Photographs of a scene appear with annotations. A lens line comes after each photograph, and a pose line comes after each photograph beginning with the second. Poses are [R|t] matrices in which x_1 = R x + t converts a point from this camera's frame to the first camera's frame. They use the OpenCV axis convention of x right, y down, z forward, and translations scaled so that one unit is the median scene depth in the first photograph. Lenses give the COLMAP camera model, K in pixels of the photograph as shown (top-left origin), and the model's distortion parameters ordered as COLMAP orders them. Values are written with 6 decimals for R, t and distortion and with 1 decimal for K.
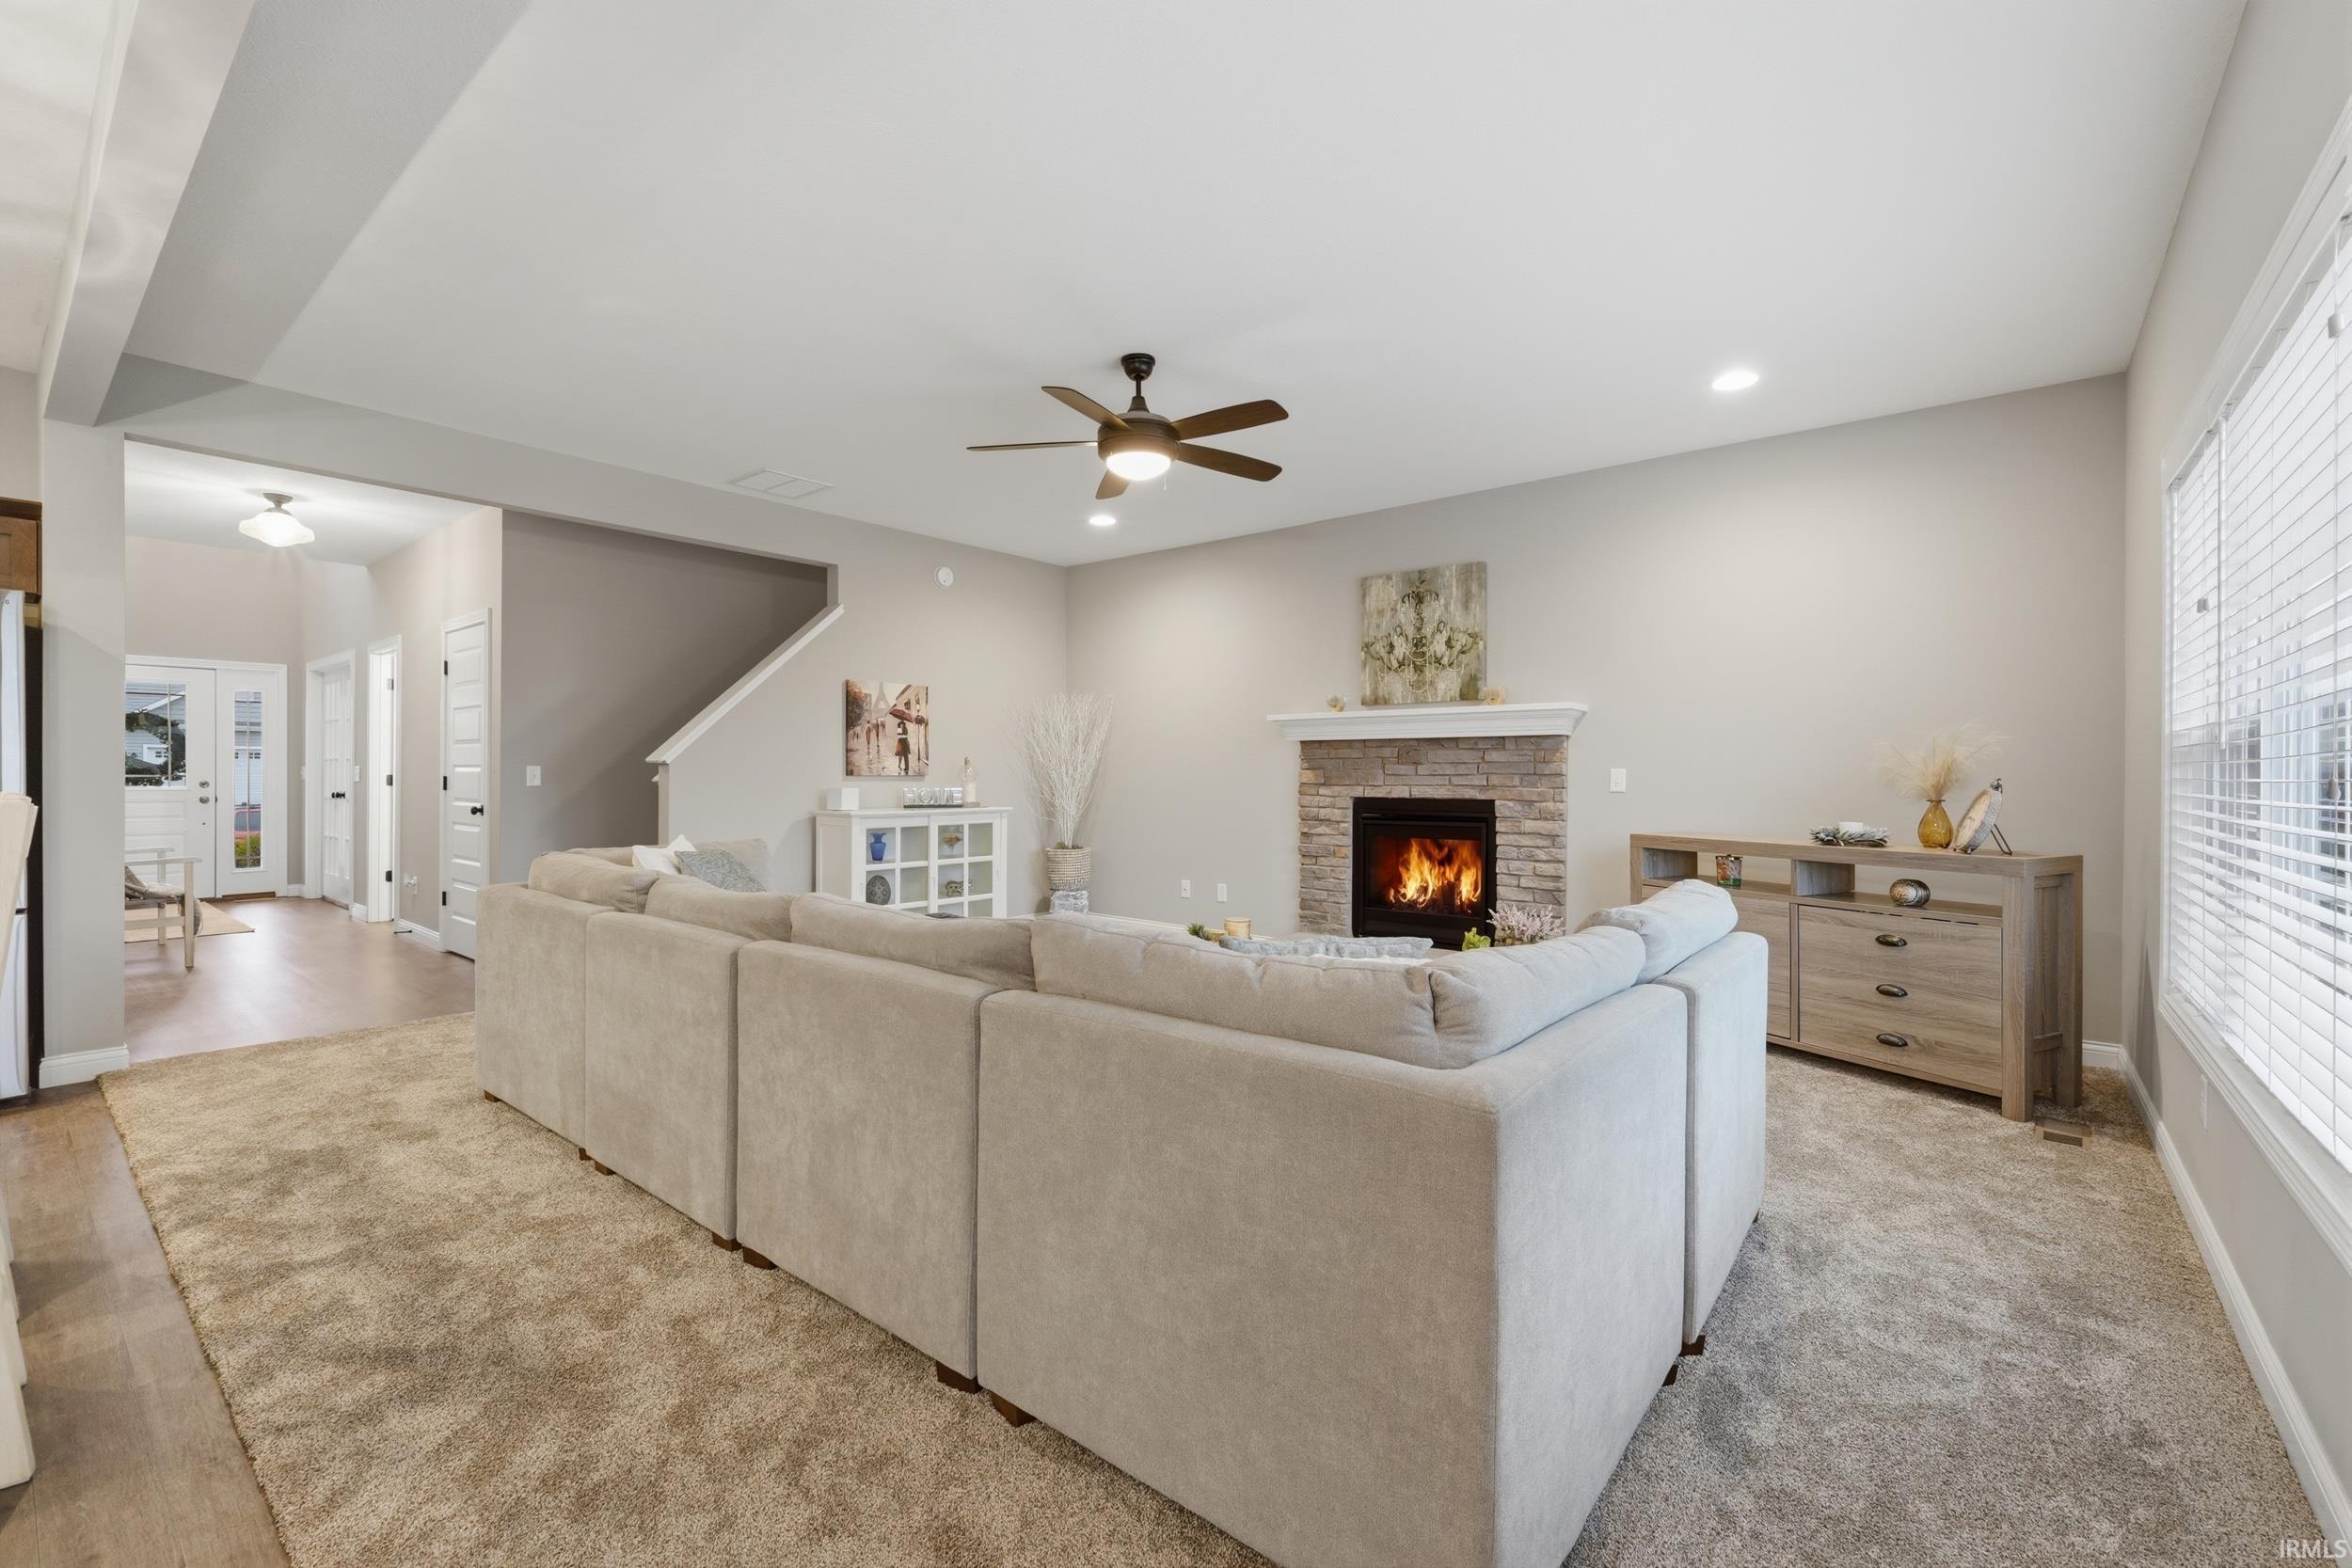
lens RADIAL K [[991.2, 0, 1172.8], [0, 991.2, 780.1], [0, 0, 1]] dist [0.005714, -0.002950]
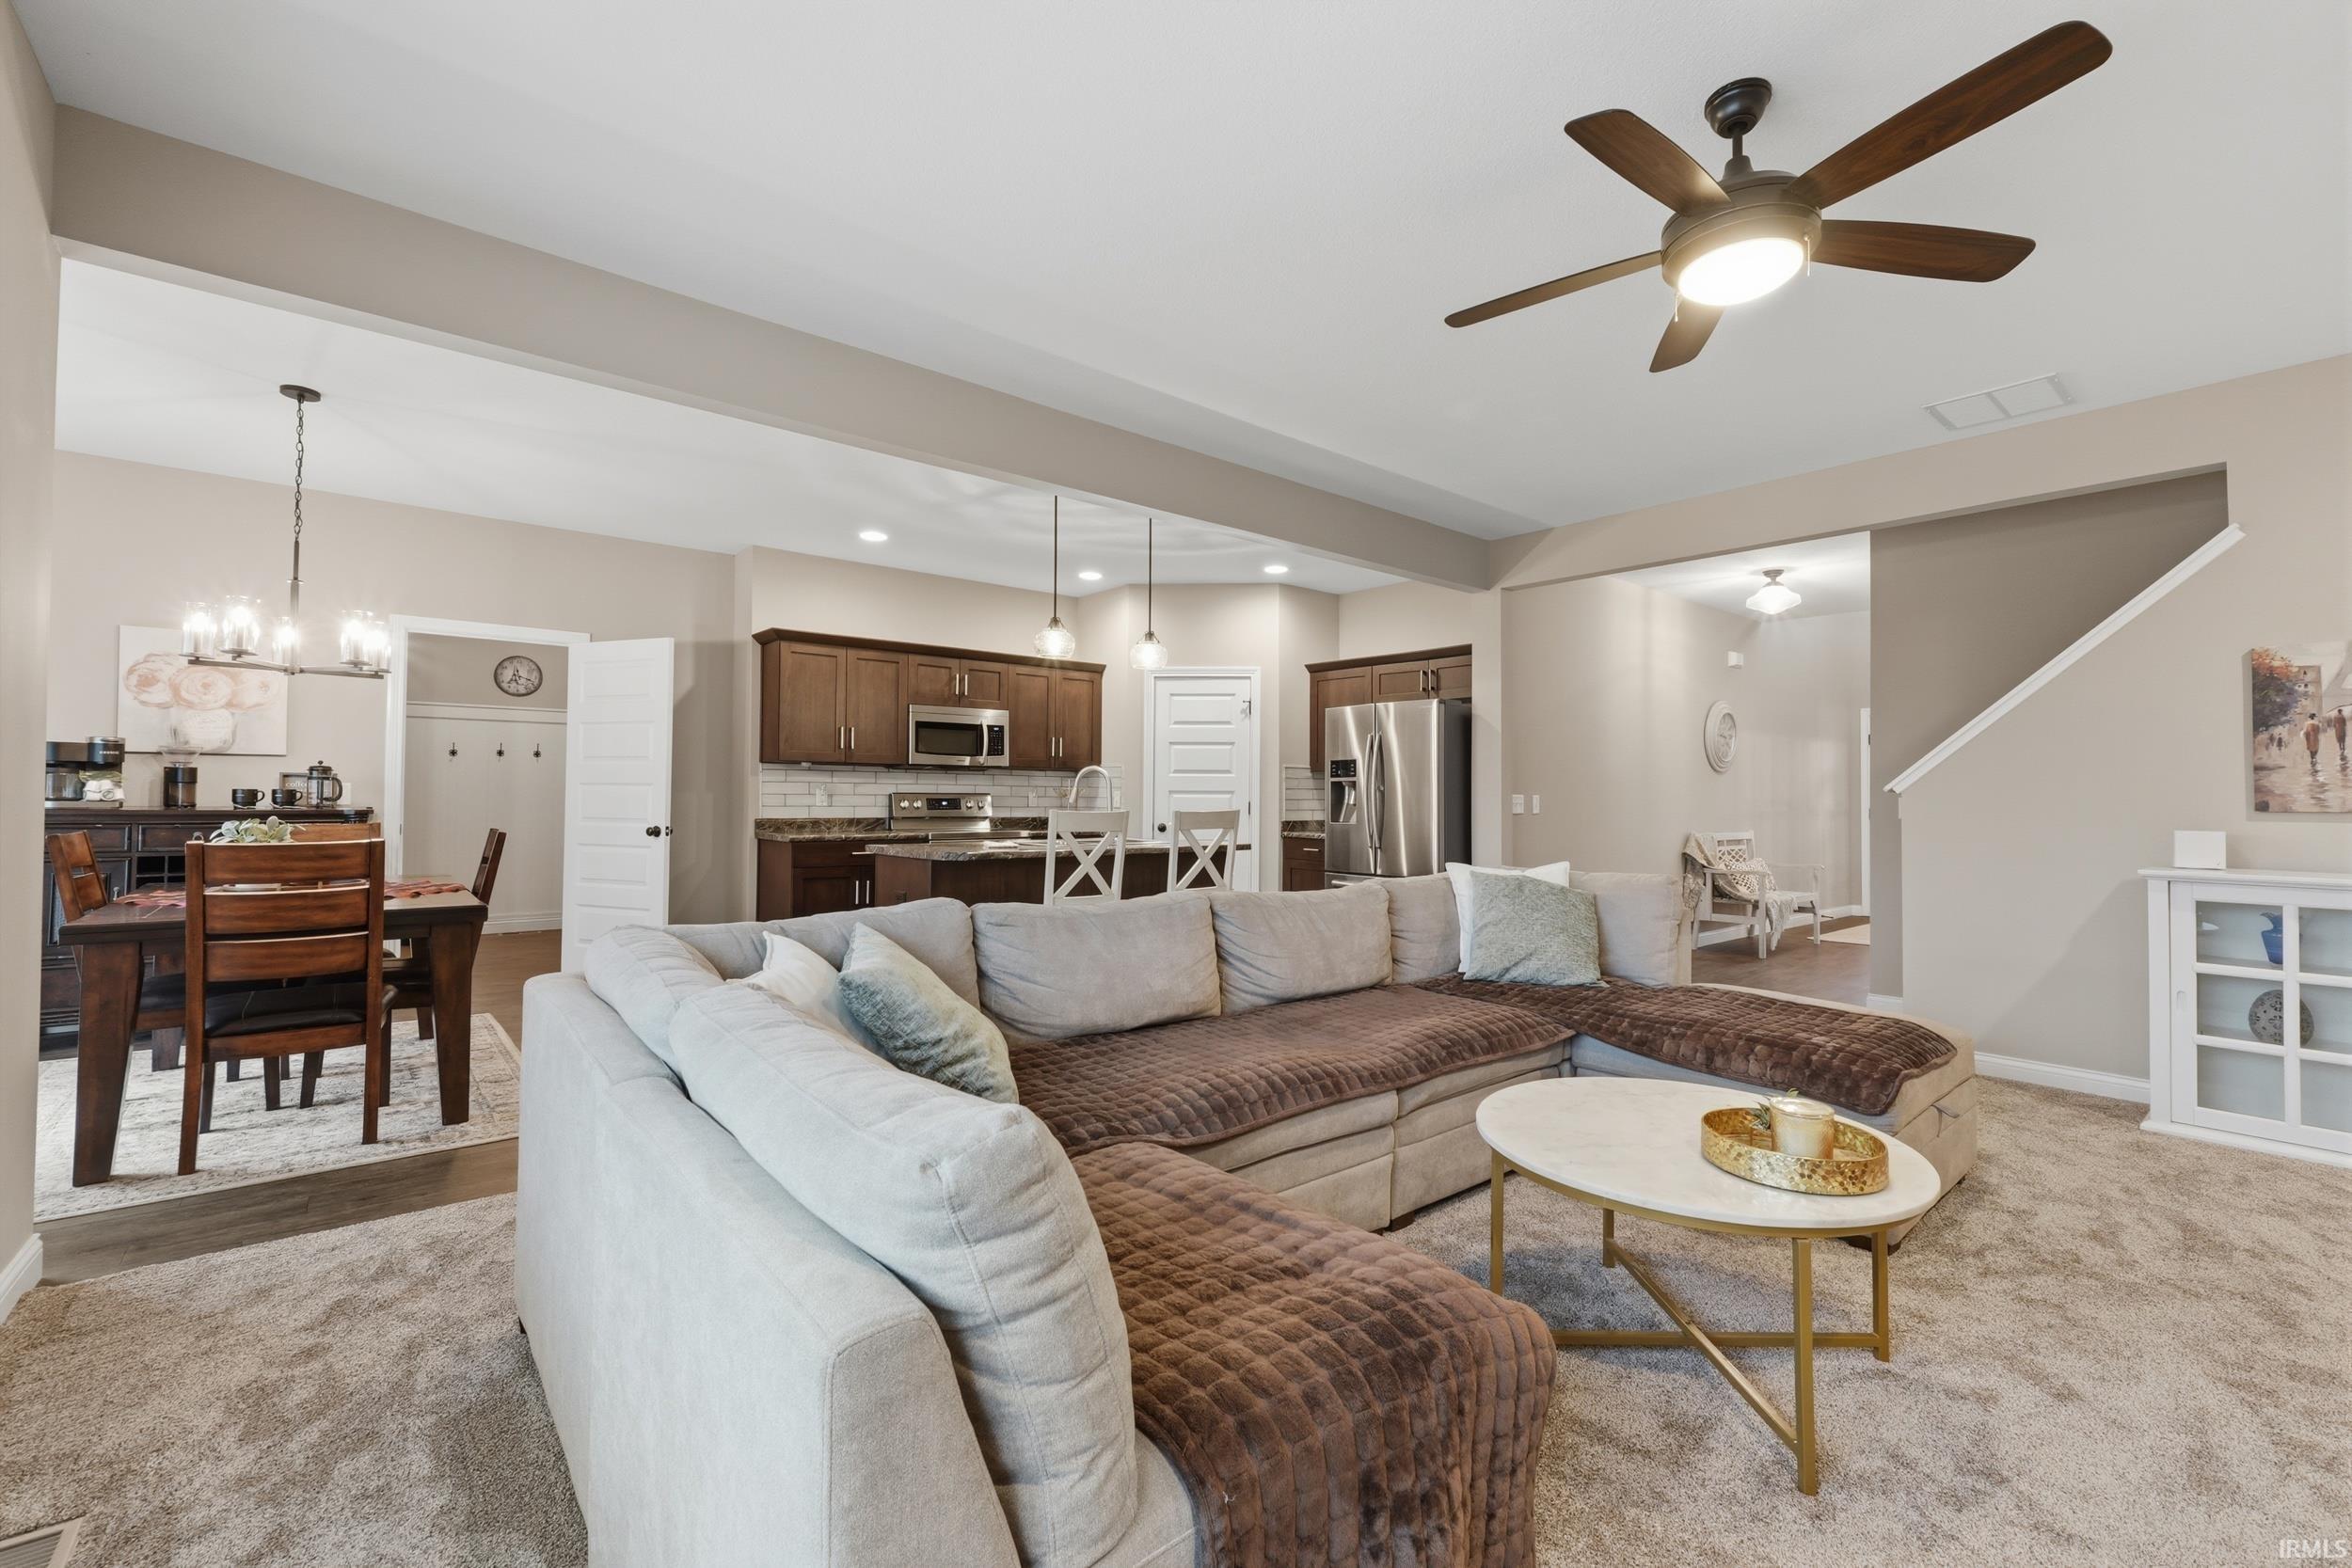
lens RADIAL K [[976.0, 0, 1168.5], [0, 976.0, 778.2], [0, 0, 1]] dist [0.005422, 0.000208]
pose [[-0.193425, -0.023162, -0.980842, 0.378160], [-0.014006, 0.999685, -0.020845, -0.004069], [0.981015, 0.009706, -0.193688, 0.516282]]
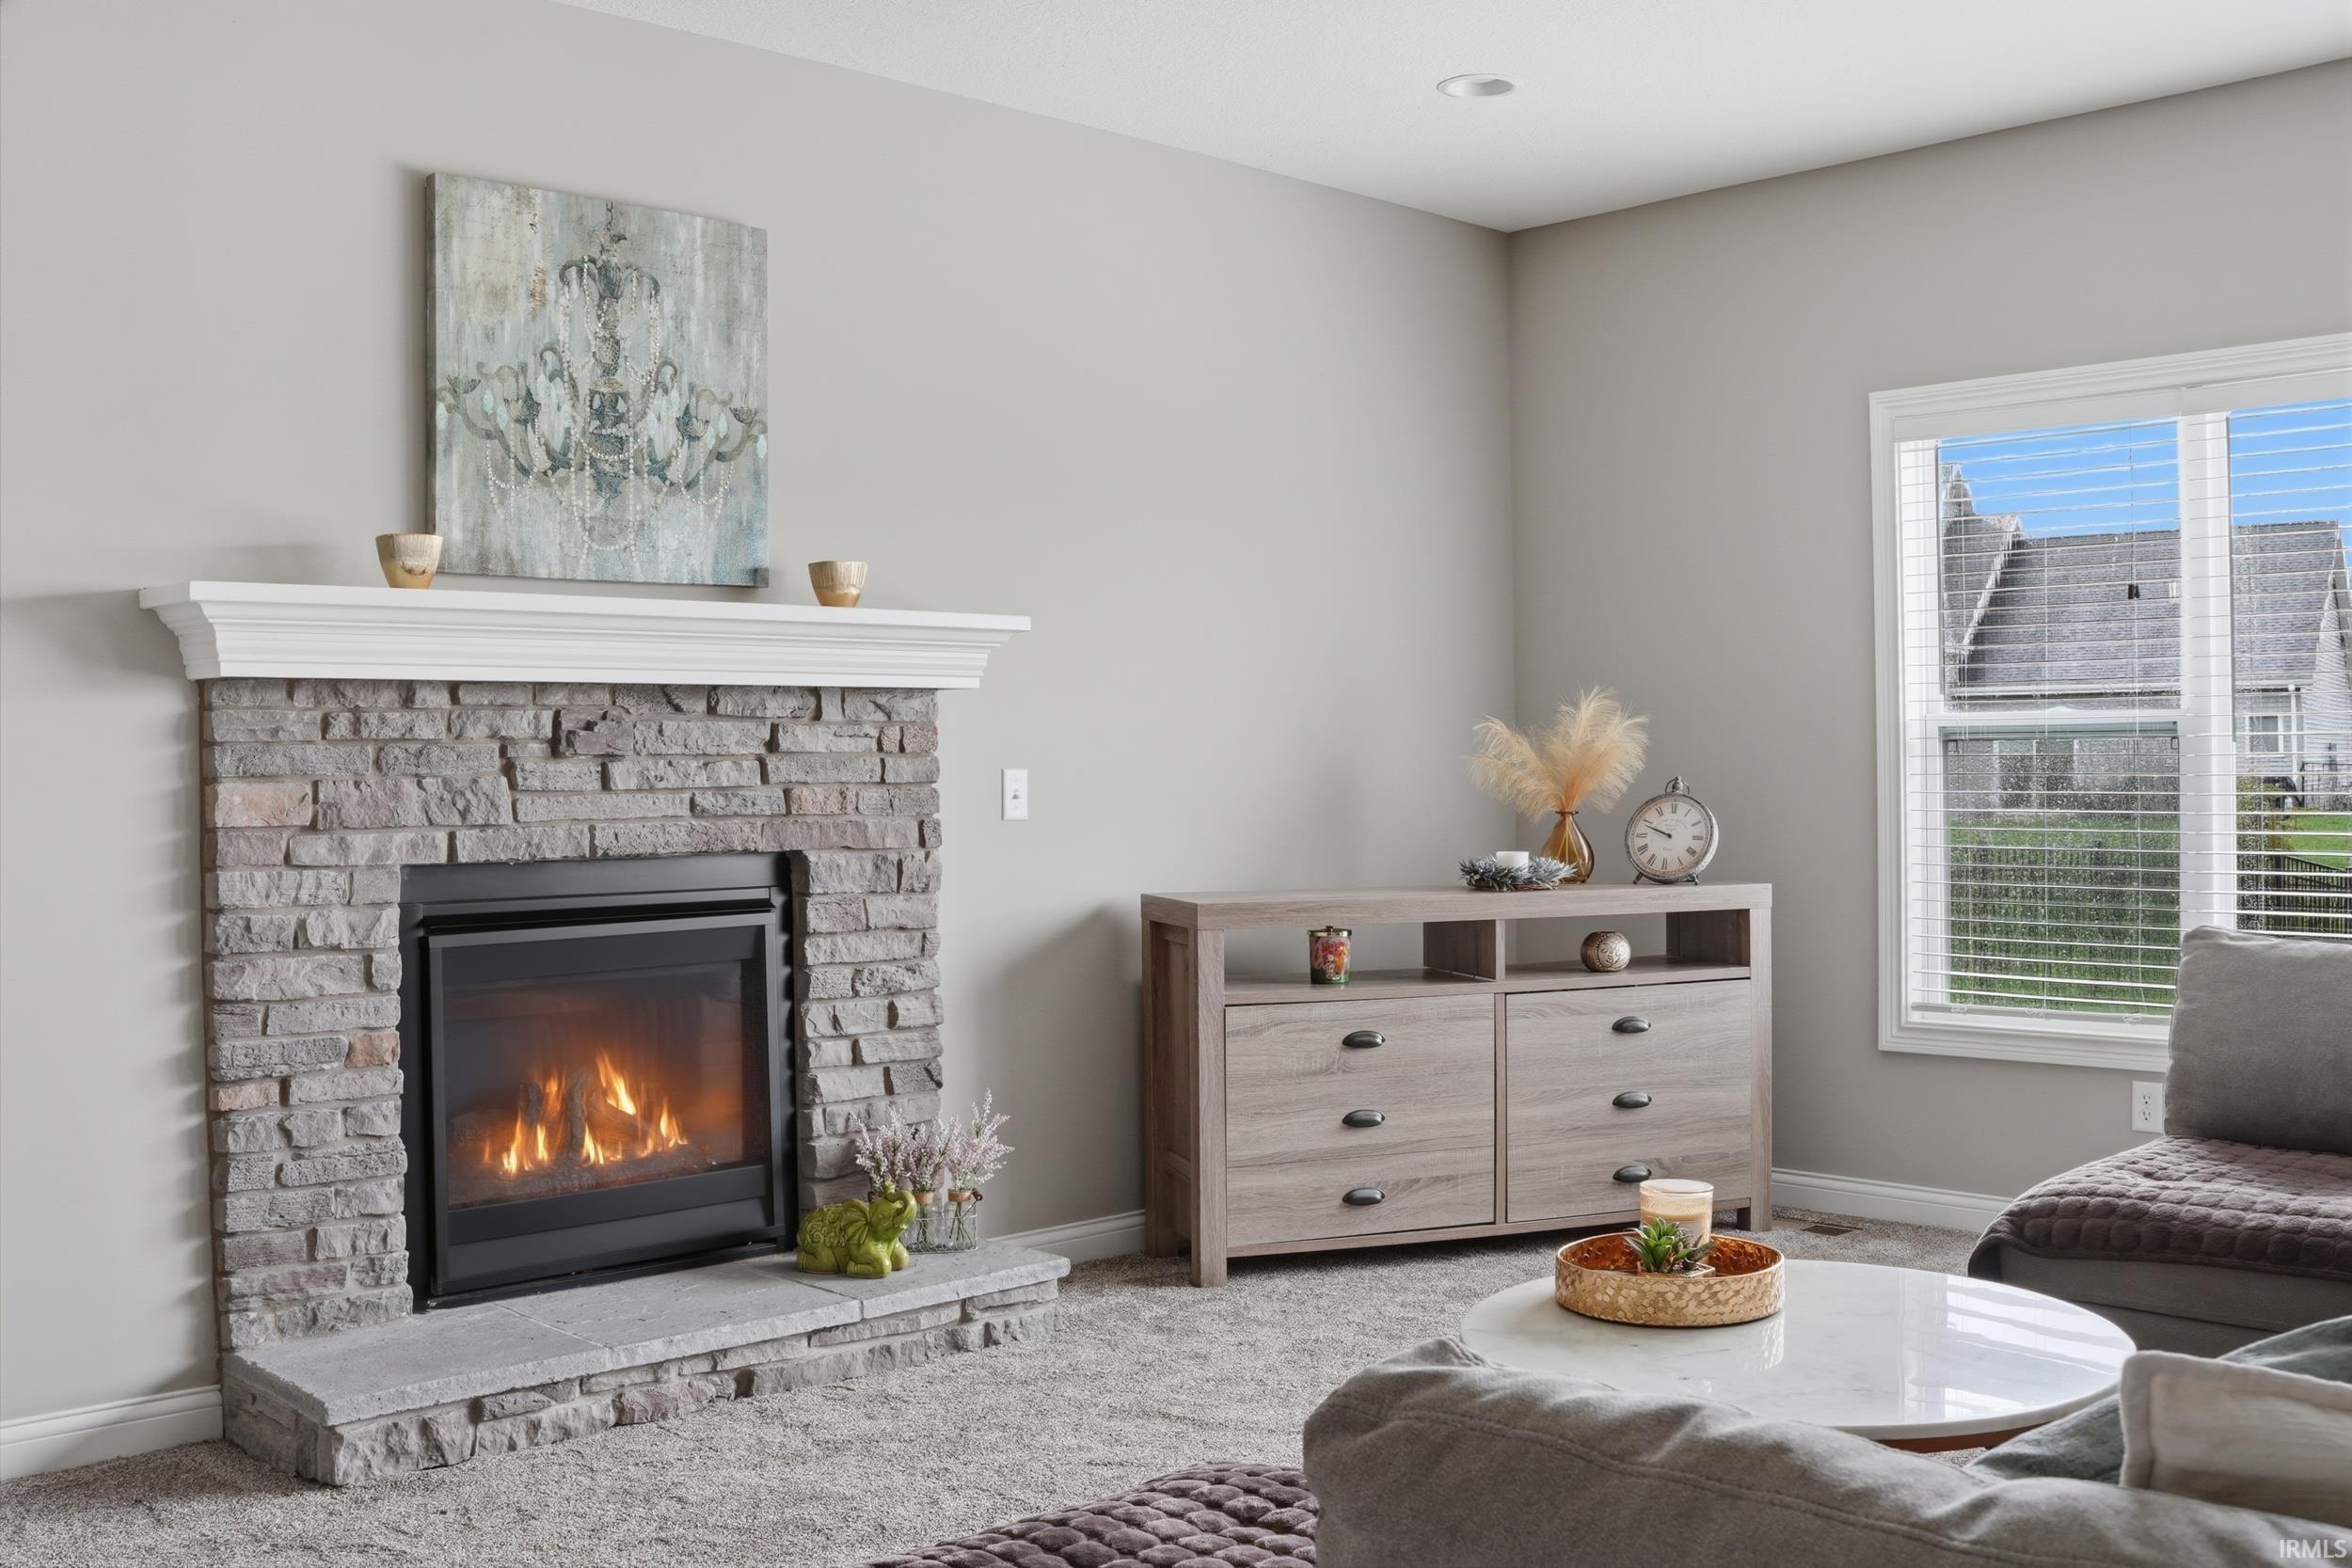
lens RADIAL K [[2258.8, 0, 1167.4], [0, 2258.8, 776.3], [0, 0, 1]] dist [-0.125240, 0.000000]
pose [[0.126189, -0.008590, 0.991969, -0.491036], [0.019008, 0.999800, 0.006240, -0.011064], [-0.991824, 0.018068, 0.126327, 0.695478]]
